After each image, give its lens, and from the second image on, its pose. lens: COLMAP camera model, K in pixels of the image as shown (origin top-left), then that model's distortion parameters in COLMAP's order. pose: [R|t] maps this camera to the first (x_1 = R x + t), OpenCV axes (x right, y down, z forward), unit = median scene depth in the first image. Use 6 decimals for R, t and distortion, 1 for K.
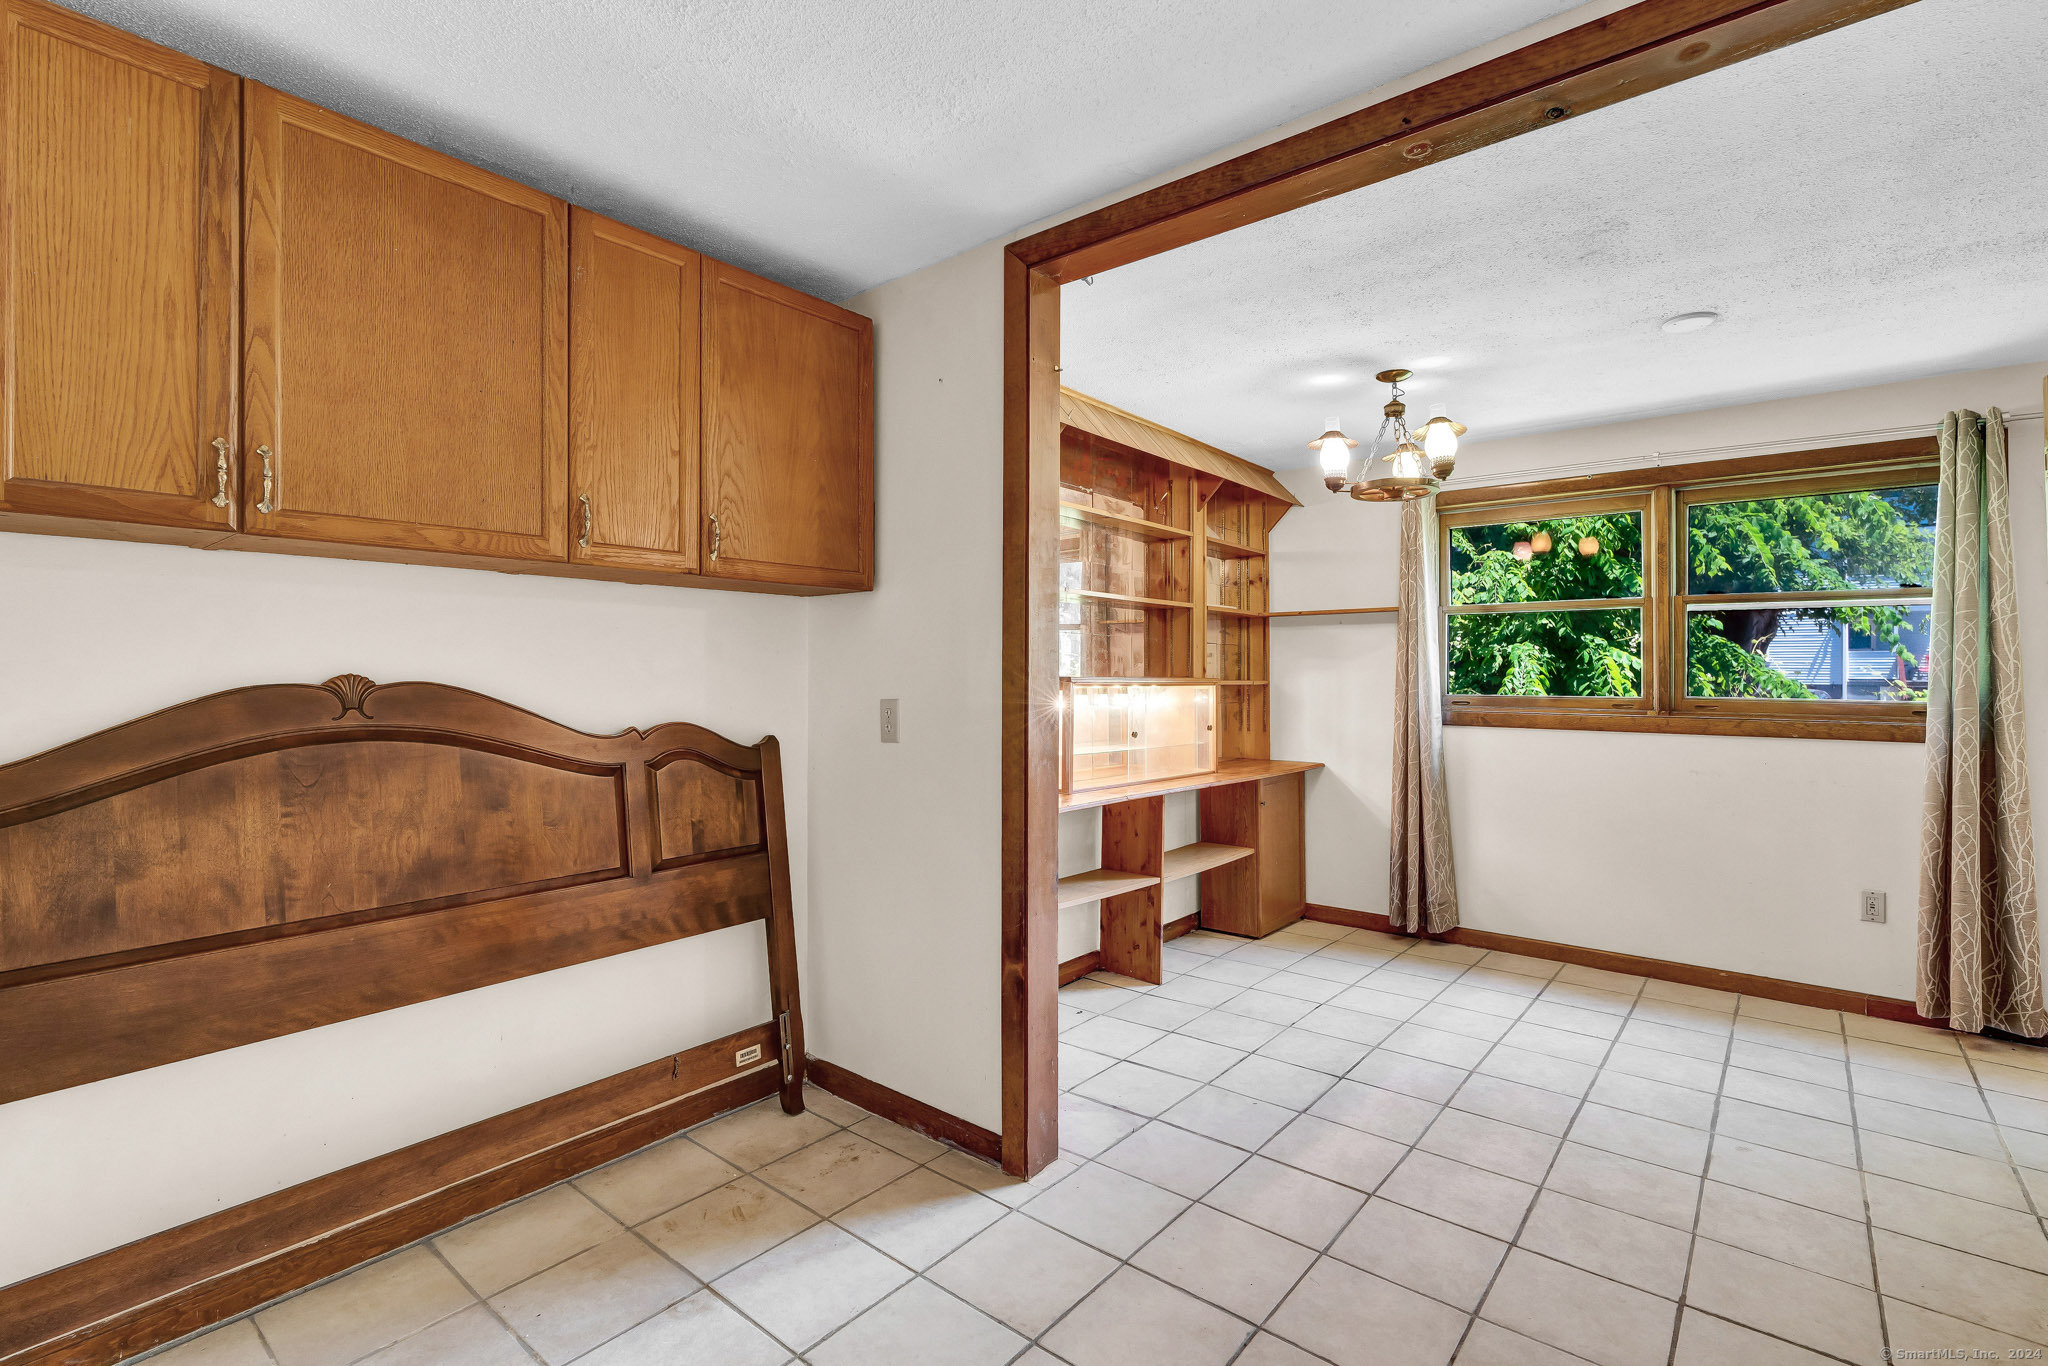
lens RADIAL K [[944.2, 0, 1025.5], [0, 944.2, 682.4], [0, 0, 1]] dist [-0.003175, 0.001486]
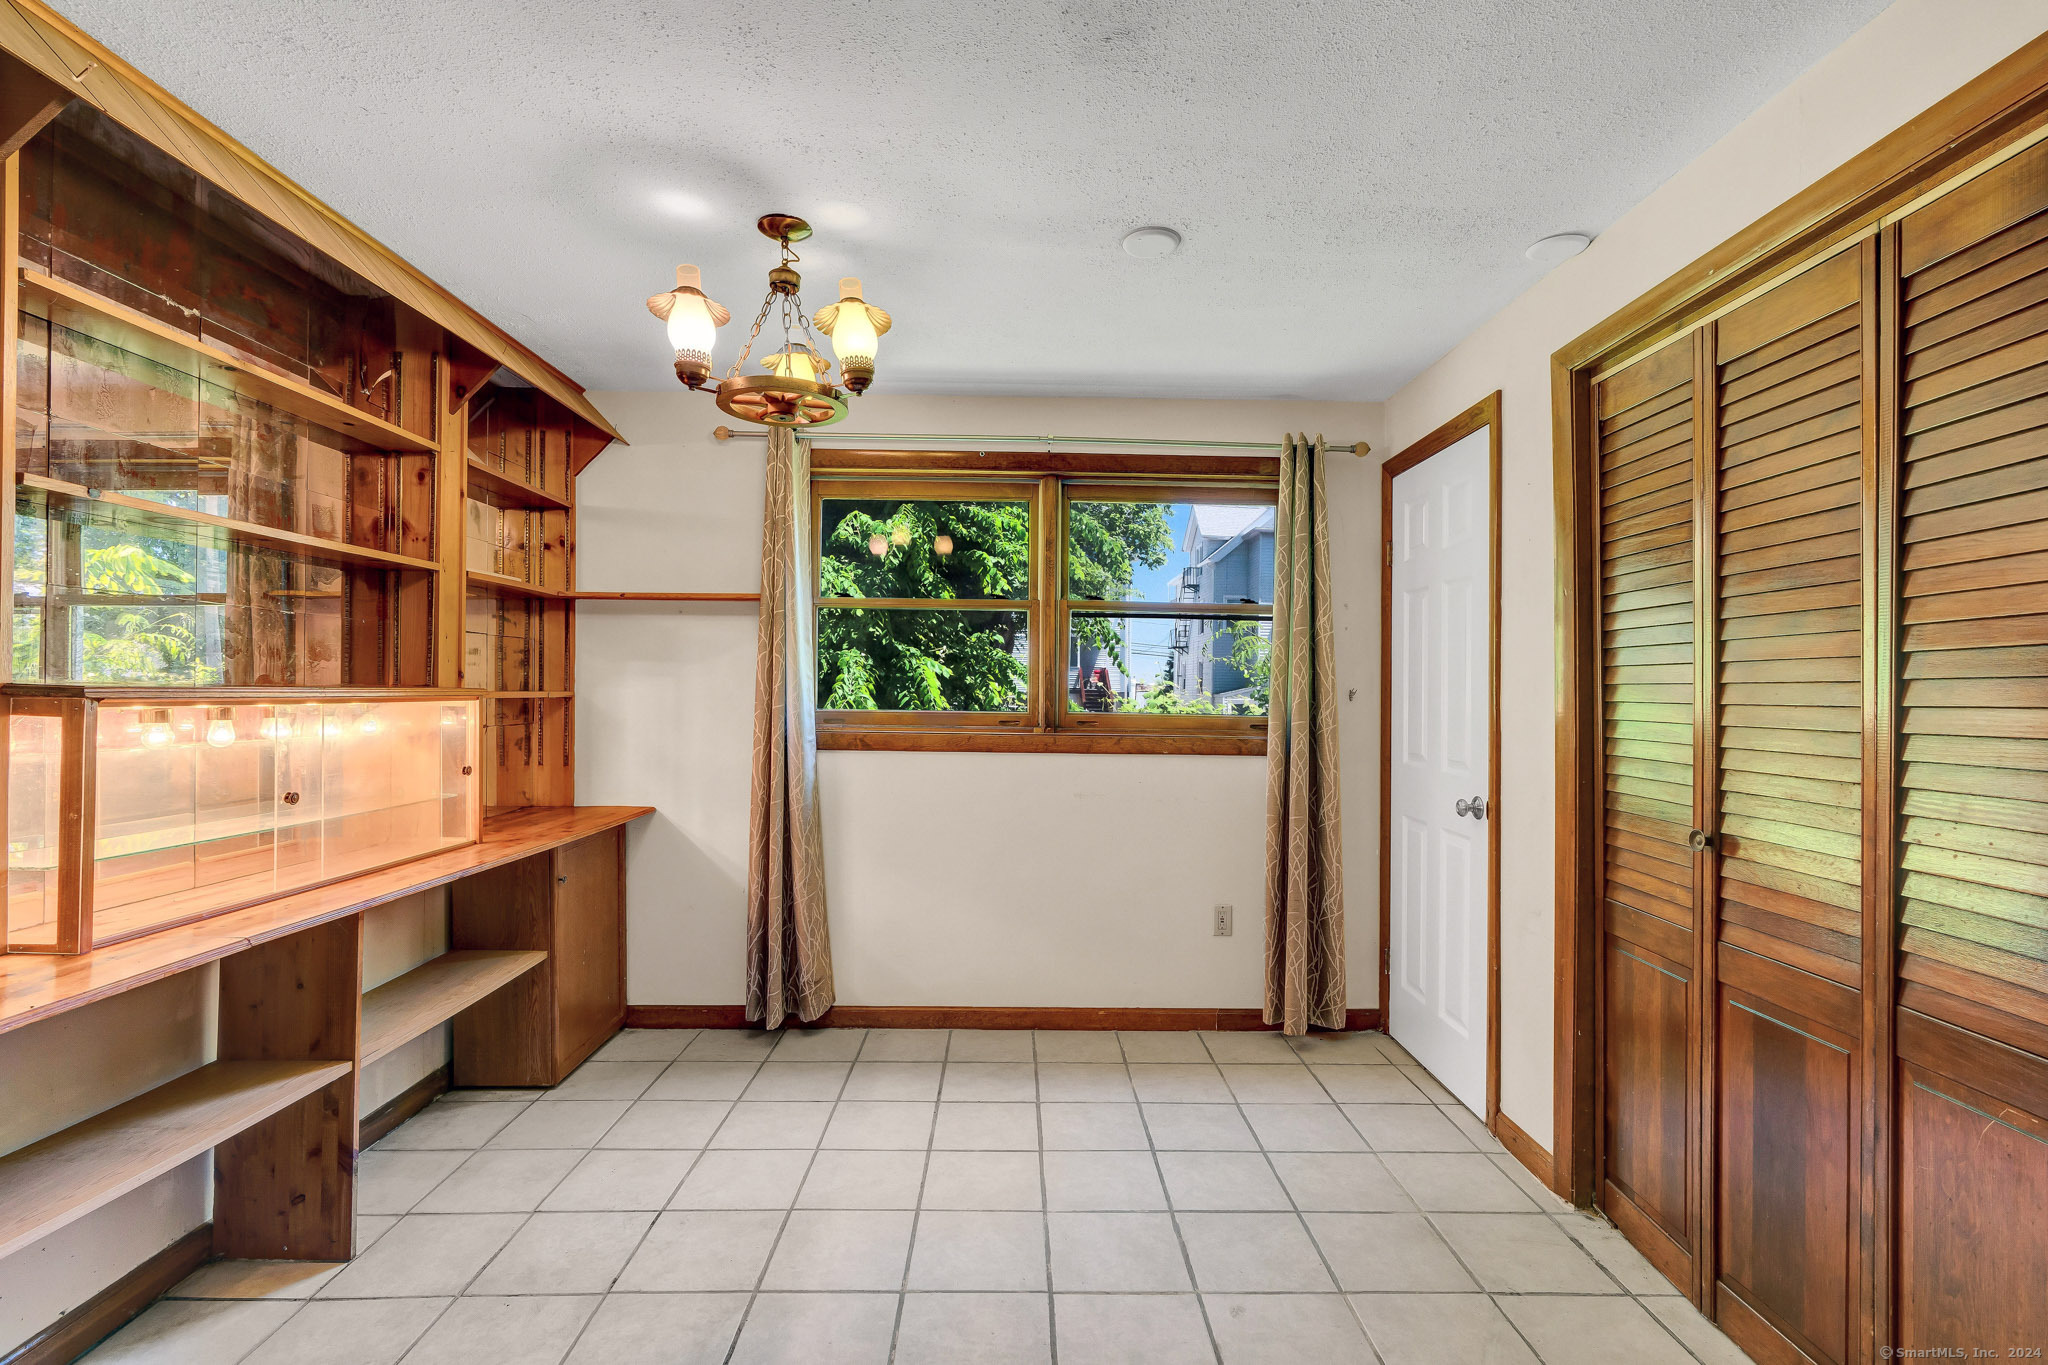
lens RADIAL K [[919.1, 0, 1021.7], [0, 919.1, 679.1], [0, 0, 1]] dist [-0.003885, 0.000320]
pose [[0.761355, 0.009443, 0.648267, 0.081675], [-0.004952, 0.999949, -0.008750, -0.006855], [-0.648317, 0.003452, 0.761363, 0.313771]]
